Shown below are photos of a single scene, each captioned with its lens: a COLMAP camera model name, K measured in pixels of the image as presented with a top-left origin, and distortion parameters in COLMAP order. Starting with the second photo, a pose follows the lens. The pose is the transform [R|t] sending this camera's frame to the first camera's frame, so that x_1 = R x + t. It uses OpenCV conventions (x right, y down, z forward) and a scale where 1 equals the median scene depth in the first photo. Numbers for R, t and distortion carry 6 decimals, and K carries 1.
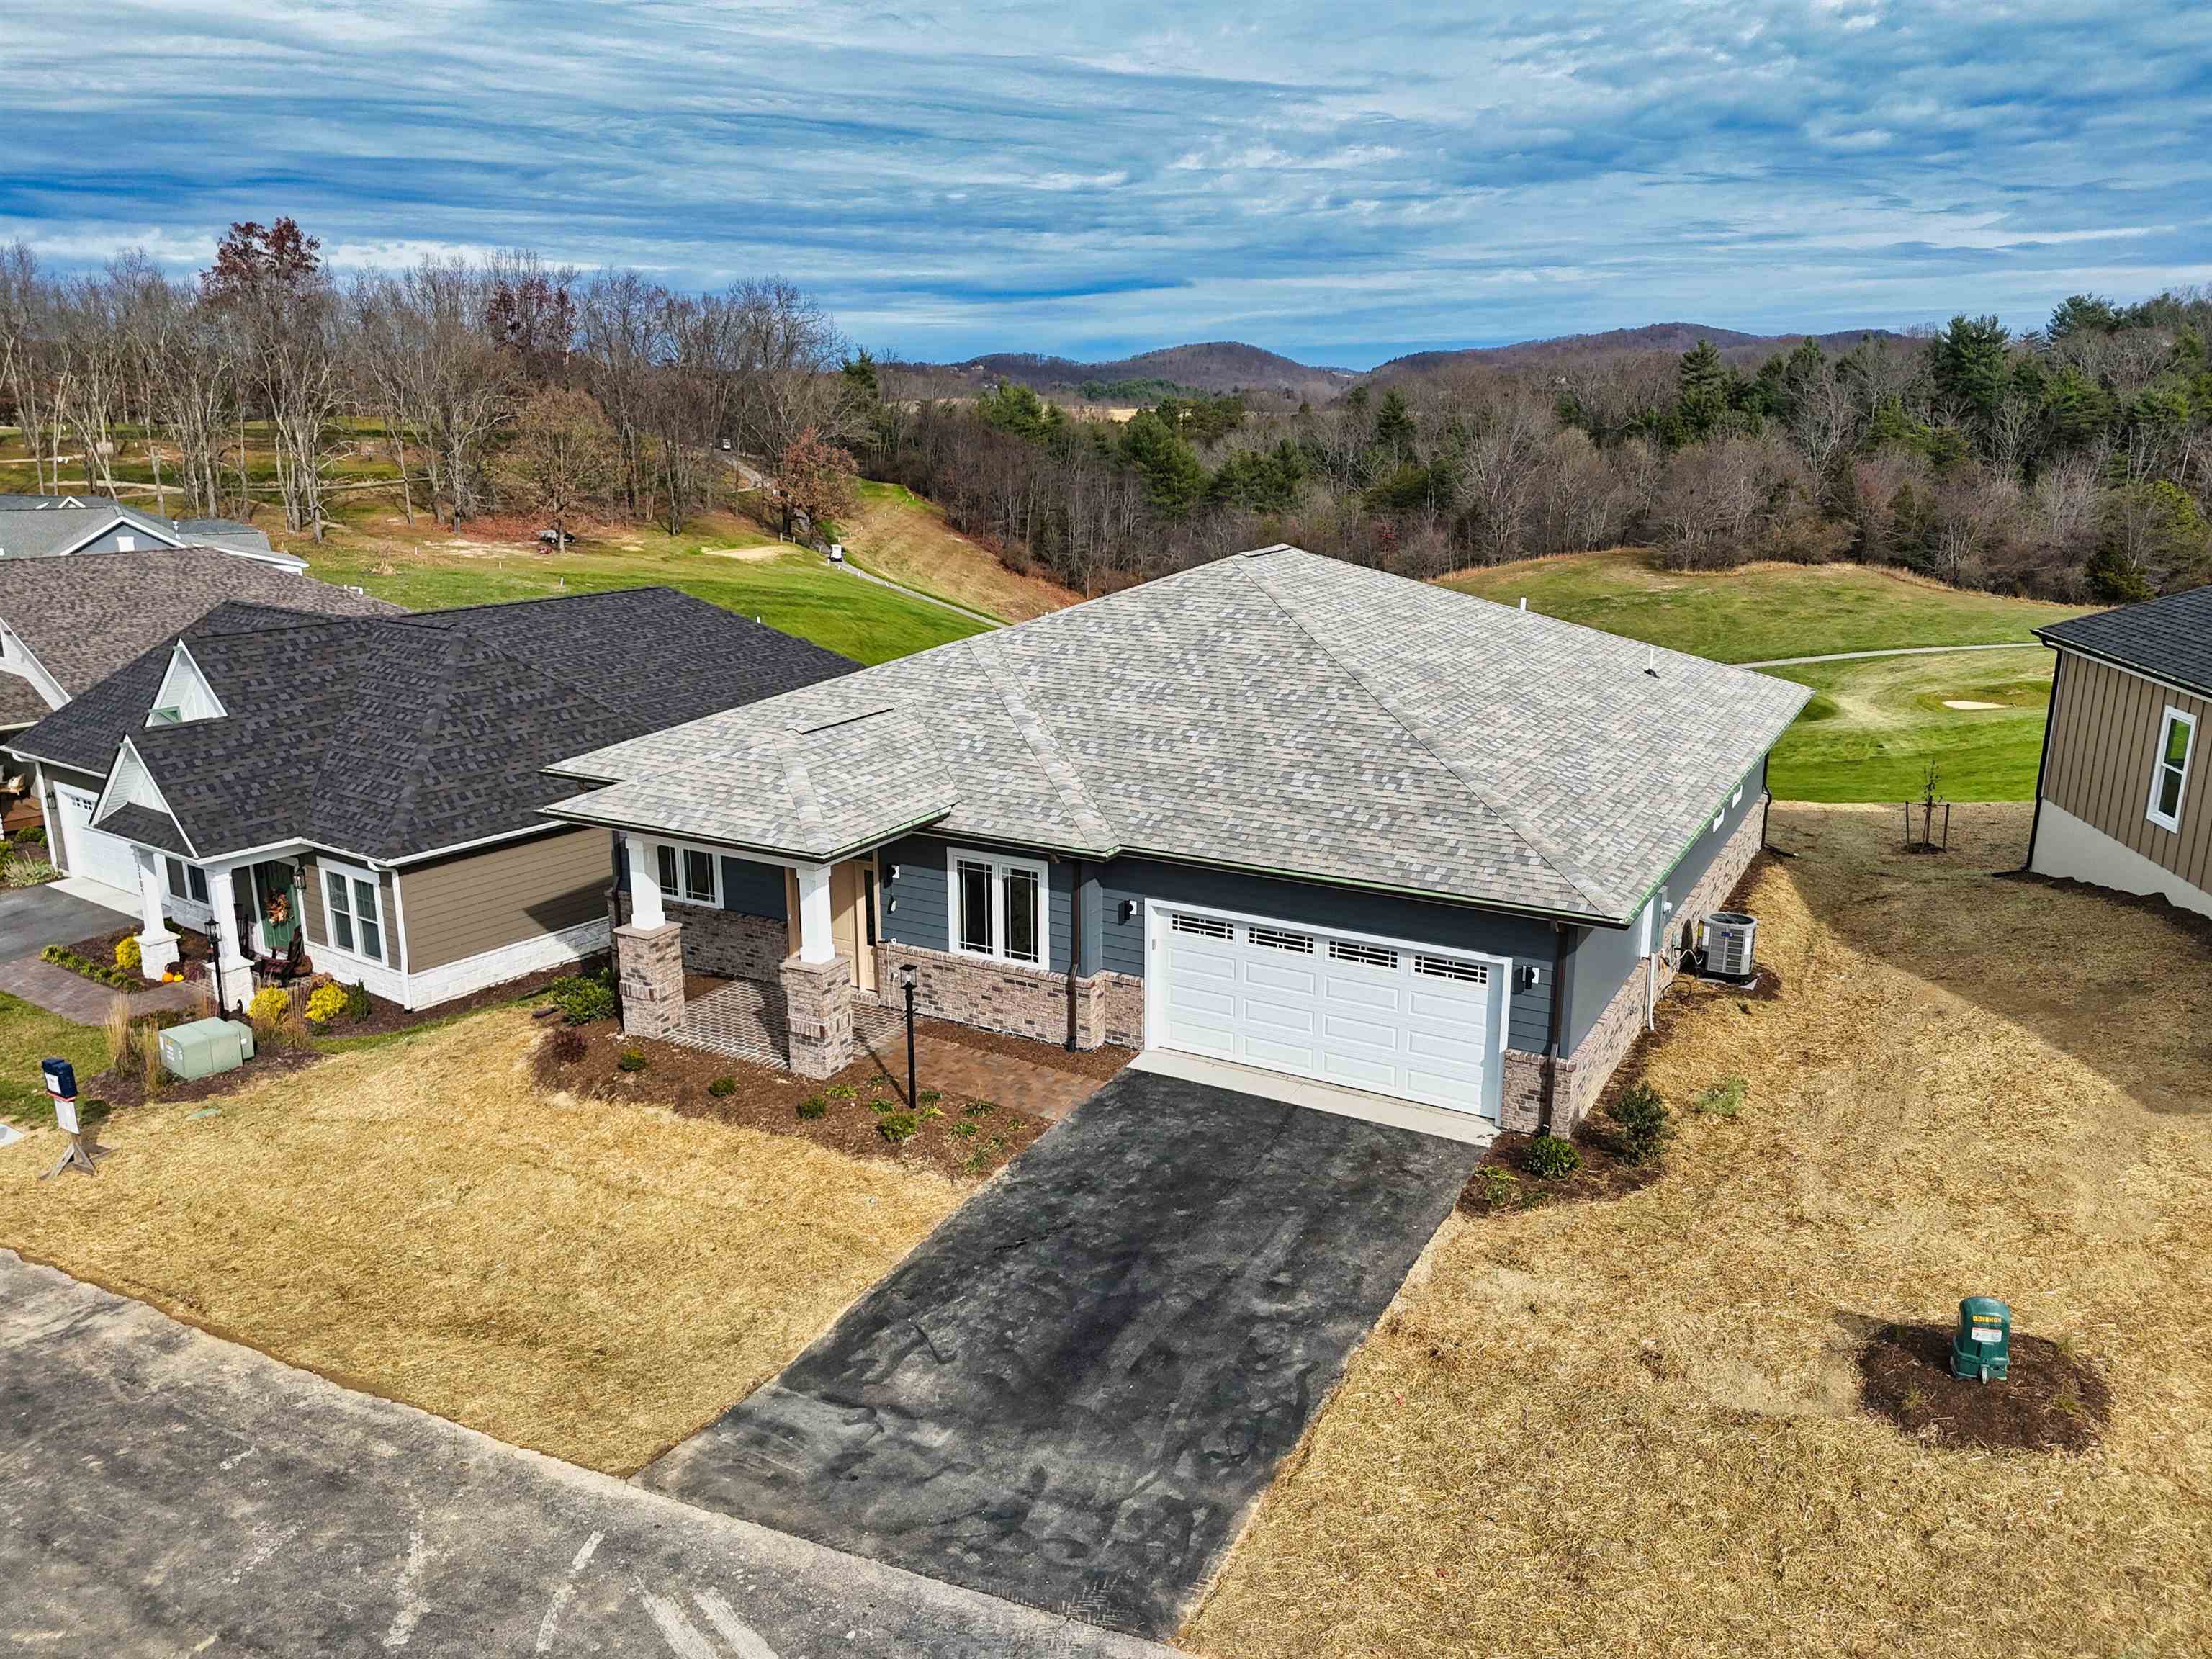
lens RADIAL K [[1621.0, 0, 1108.4], [0, 1621.0, 818.0], [0, 0, 1]] dist [0.071749, -0.067590]
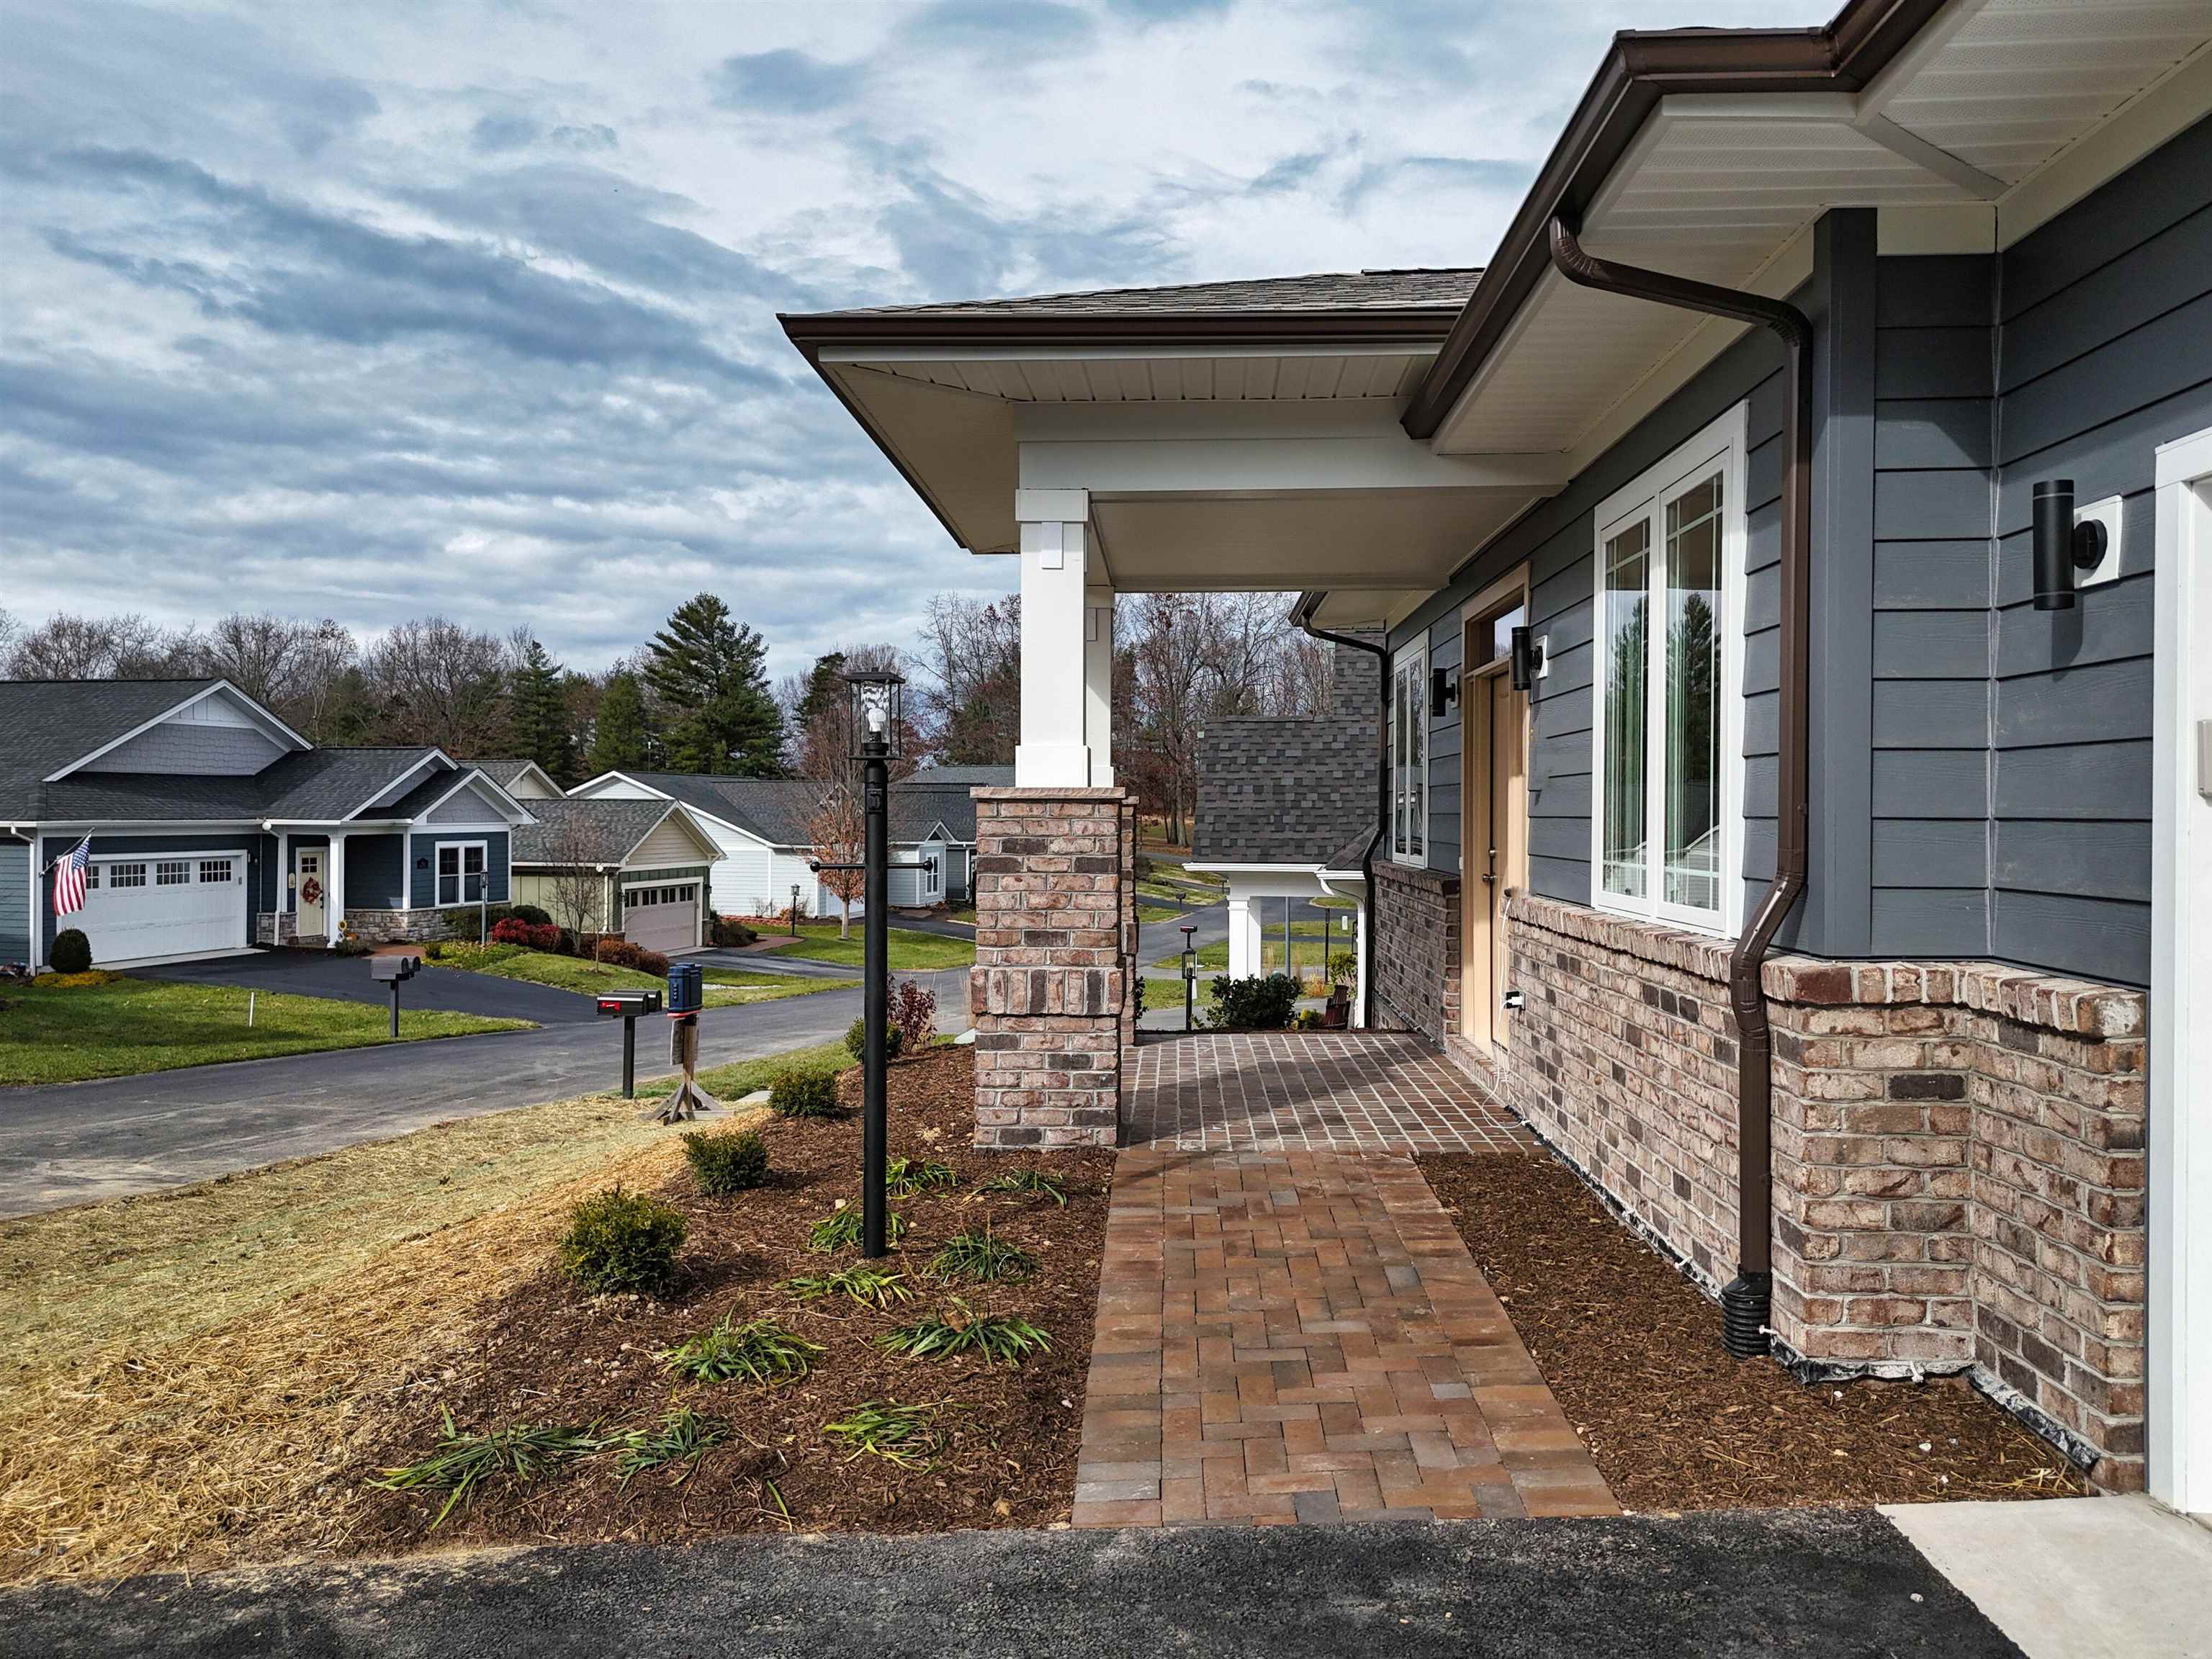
lens RADIAL K [[1621.0, 0, 1114.5], [0, 1621.0, 819.3], [0, 0, 1]] dist [0.071749, -0.067590]
pose [[0.451377, 0.007080, -0.892305, 0.086660], [-0.229902, 0.967133, -0.108623, 0.090597], [0.862209, 0.254173, 0.438169, 0.624636]]
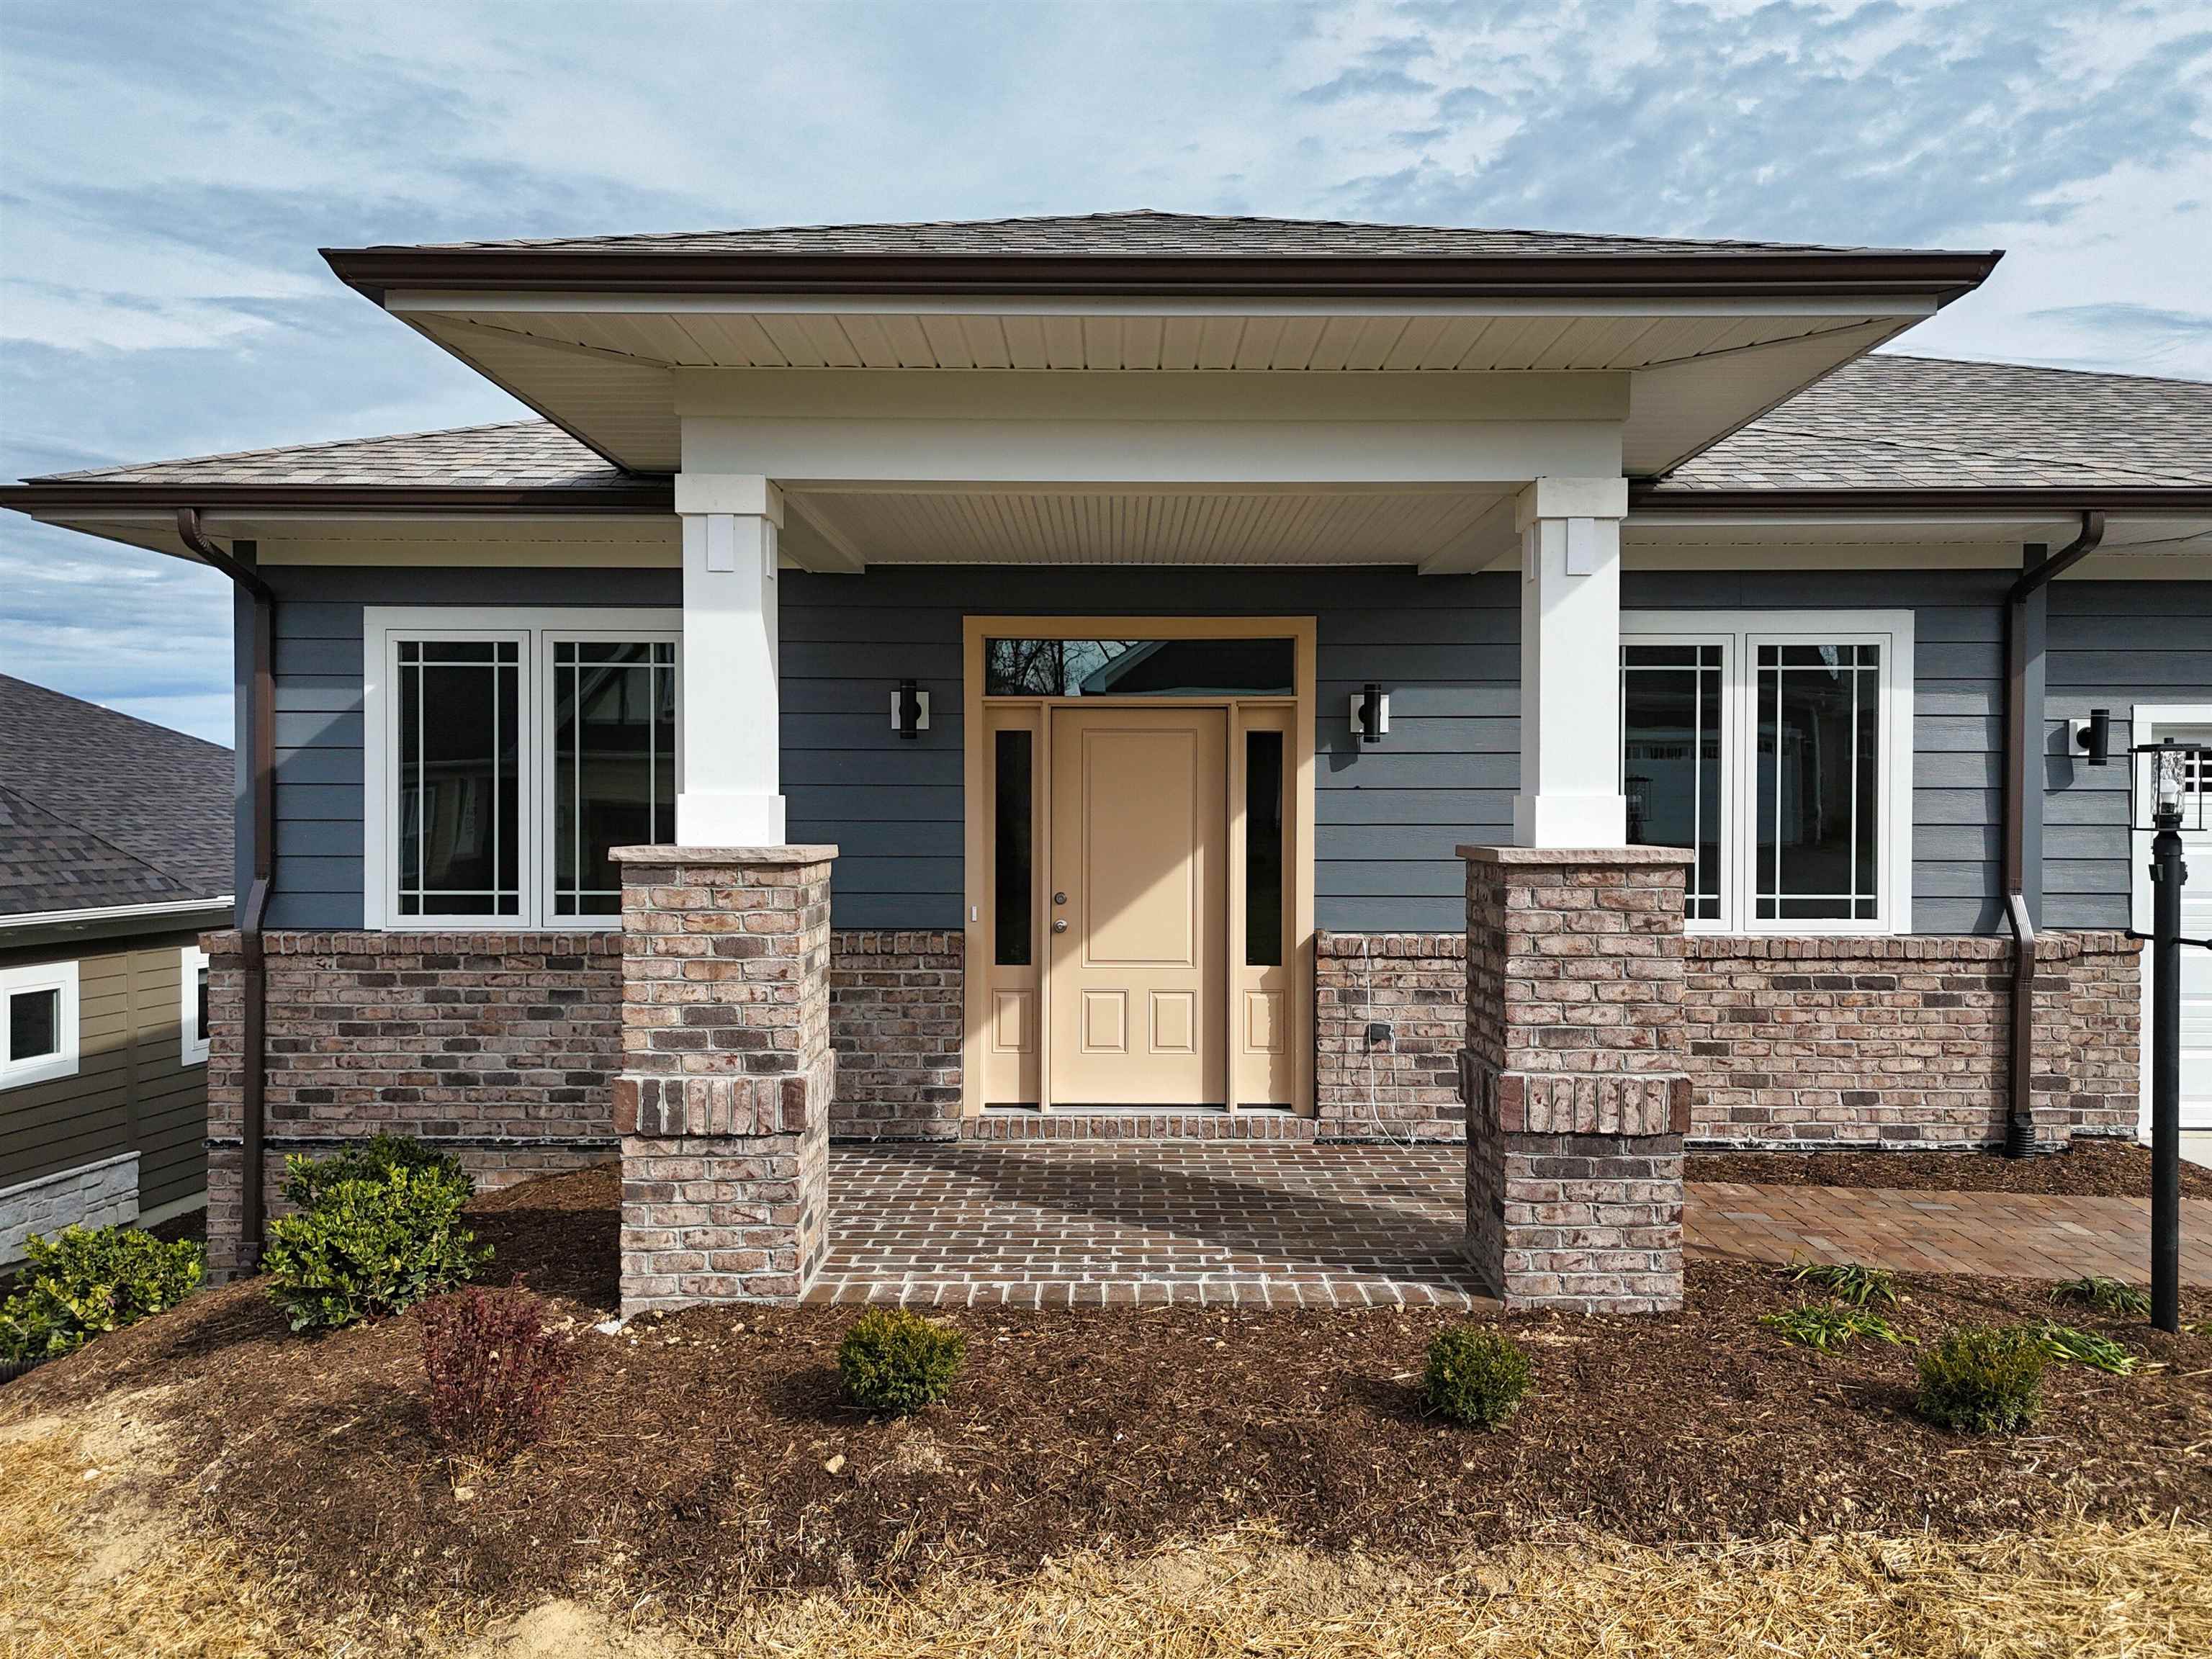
lens RADIAL K [[1621.0, 0, 1096.3], [0, 1621.0, 834.5], [0, 0, 1]] dist [0.071749, -0.067590]
pose [[0.878636, -0.003503, 0.477479, -0.270050], [0.117526, 0.970797, -0.209144, 0.094999], [-0.462802, 0.239878, 0.853389, 0.580180]]
